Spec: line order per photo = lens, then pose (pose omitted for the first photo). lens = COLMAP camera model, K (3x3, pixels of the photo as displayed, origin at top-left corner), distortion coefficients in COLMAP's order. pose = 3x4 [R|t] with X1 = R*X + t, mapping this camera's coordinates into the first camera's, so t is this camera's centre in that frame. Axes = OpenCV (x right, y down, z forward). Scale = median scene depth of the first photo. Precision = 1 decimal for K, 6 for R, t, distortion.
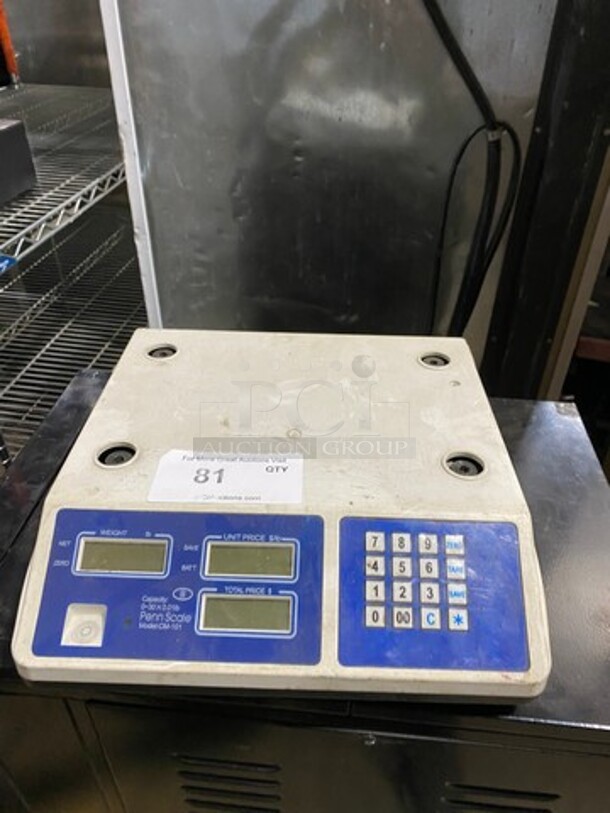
lens RADIAL K [[623.5, 0, 311.7], [0, 623.5, 390.3], [0, 0, 1]] dist [0.073162, -0.207511]
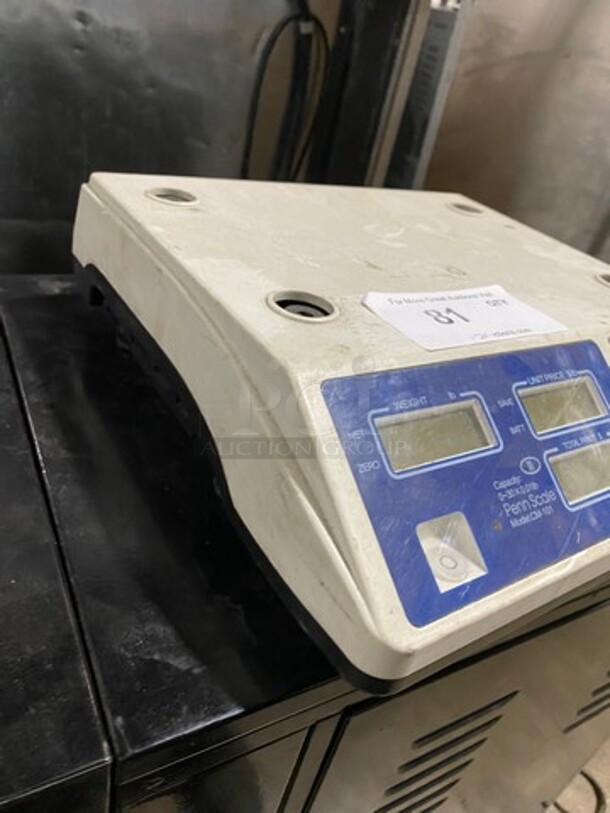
lens RADIAL K [[623.5, 0, 311.7], [0, 623.5, 390.3], [0, 0, 1]] dist [0.073162, -0.207511]
pose [[0.811207, -0.158456, 0.562881, -0.737009], [0.148682, 0.986842, 0.063528, 0.163766], [-0.565541, 0.032156, 0.824093, 0.562160]]
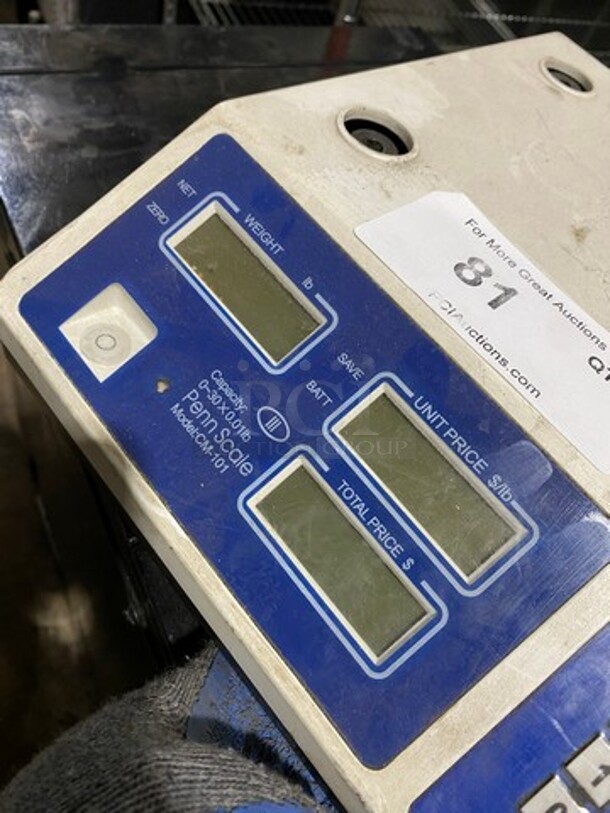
lens RADIAL K [[623.5, 0, 311.7], [0, 623.5, 390.3], [0, 0, 1]] dist [0.073162, -0.207511]
pose [[0.666250, 0.698673, -0.260704, -0.079573], [-0.620449, 0.713291, 0.325974, 0.132336], [0.413707, -0.055426, 0.908721, 0.571864]]
